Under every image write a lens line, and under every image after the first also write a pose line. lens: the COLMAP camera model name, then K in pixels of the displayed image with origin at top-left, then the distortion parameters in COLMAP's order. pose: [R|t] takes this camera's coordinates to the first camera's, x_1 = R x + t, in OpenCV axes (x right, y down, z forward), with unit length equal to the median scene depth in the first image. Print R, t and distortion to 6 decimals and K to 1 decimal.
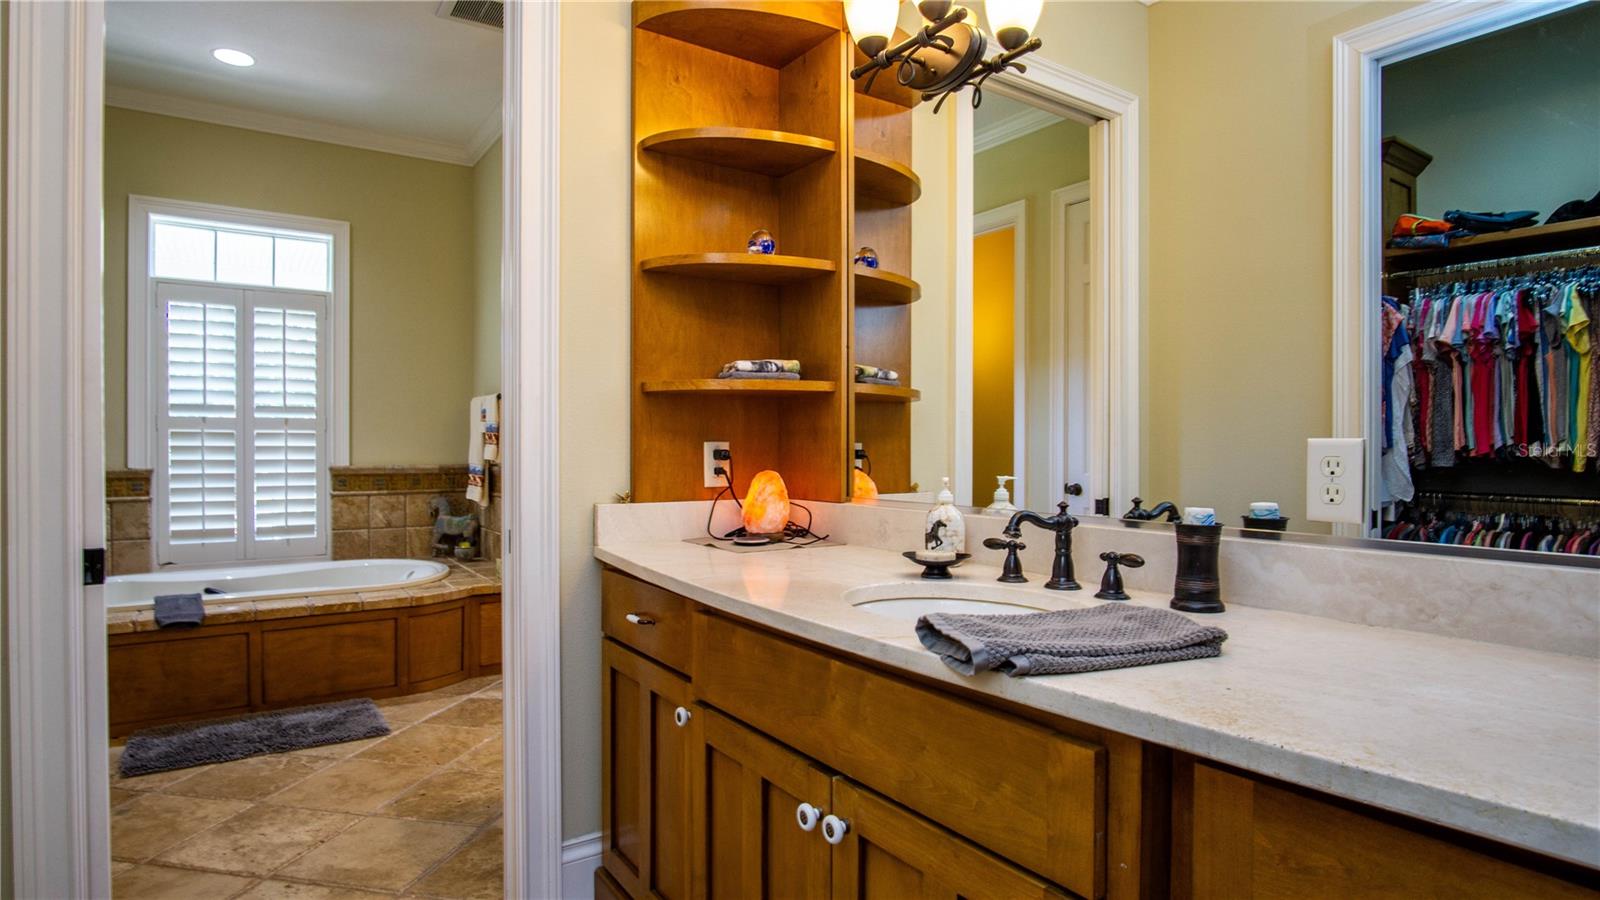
lens RADIAL K [[849.4, 0, 799.4], [0, 849.4, 452.6], [0, 0, 1]] dist [-0.025520, 0.001965]
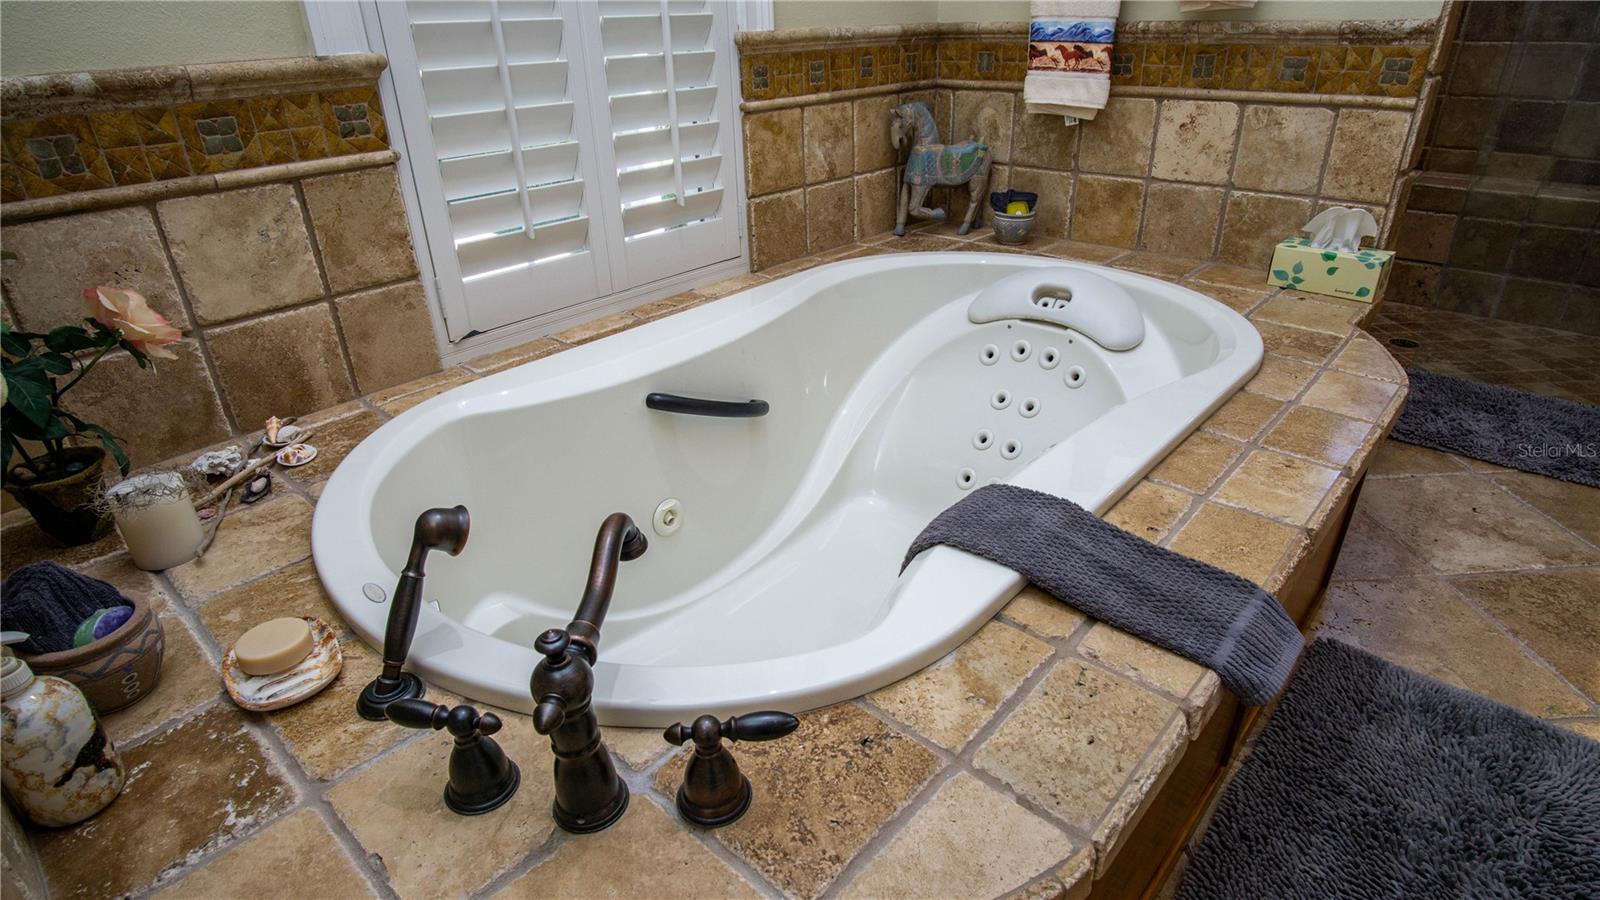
lens RADIAL K [[849.4, 0, 799.3], [0, 849.4, 448.1], [0, 0, 1]] dist [-0.025520, 0.001965]
pose [[0.976974, -0.121599, 0.175318, -0.616187], [0.029700, 0.891206, 0.452625, 0.011208], [-0.211283, -0.436996, 0.874296, 0.560074]]
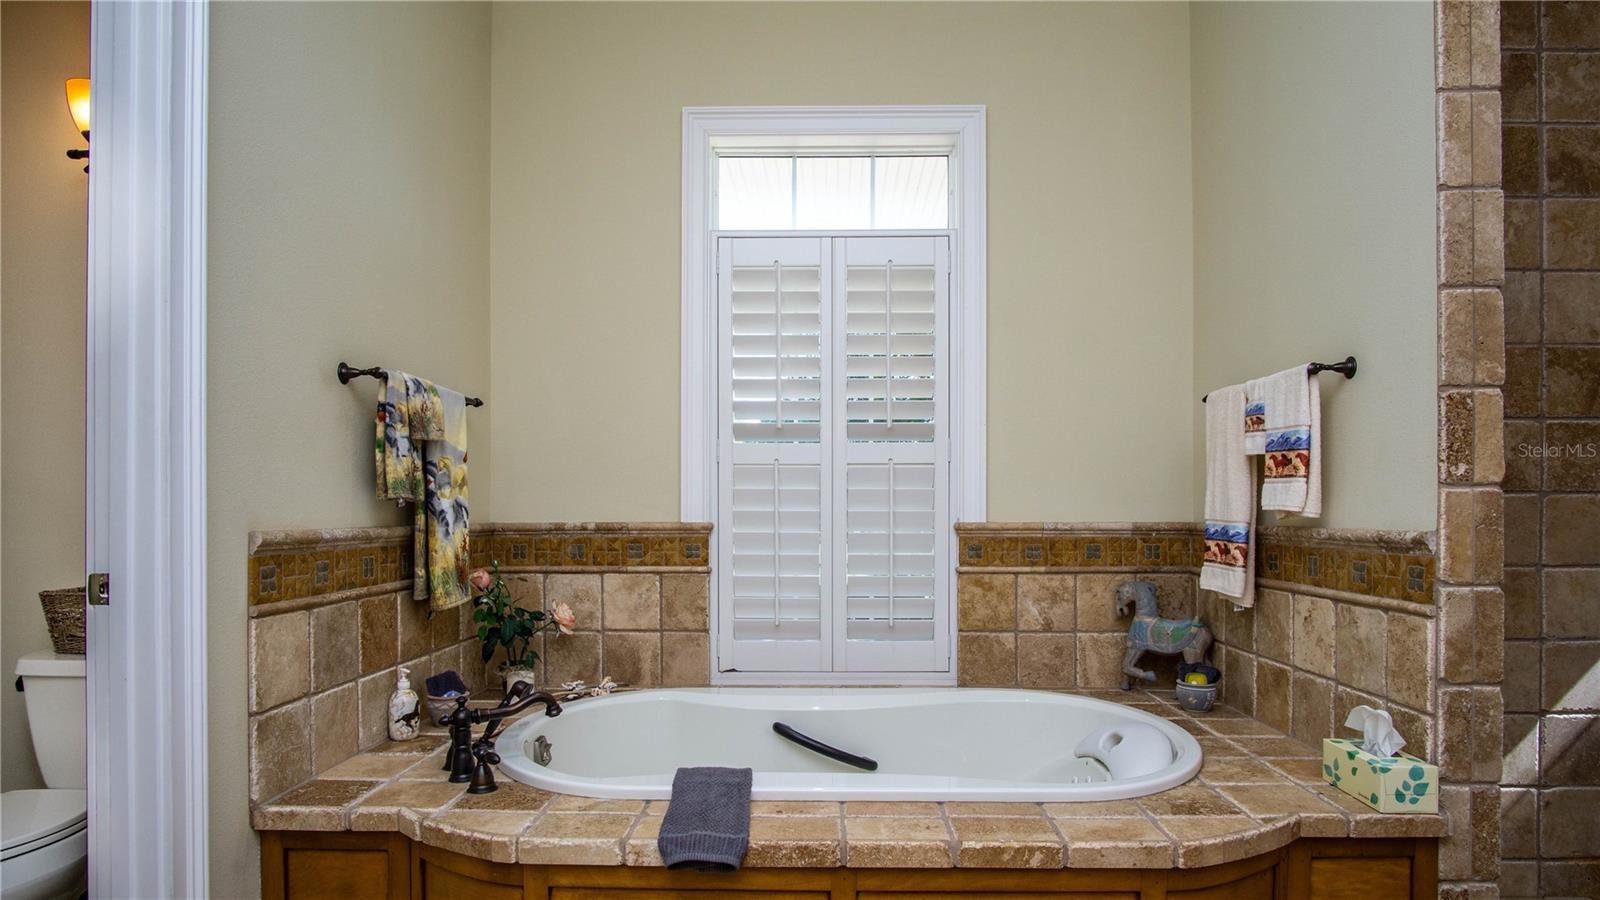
lens RADIAL K [[849.4, 0, 799.1], [0, 849.4, 503.9], [0, 0, 1]] dist [-0.025520, 0.001965]
pose [[0.805944, -0.005297, -0.591968, -0.290814], [-0.003088, 0.999909, -0.013151, 0.010907], [0.591983, 0.012427, 0.805854, 0.451632]]
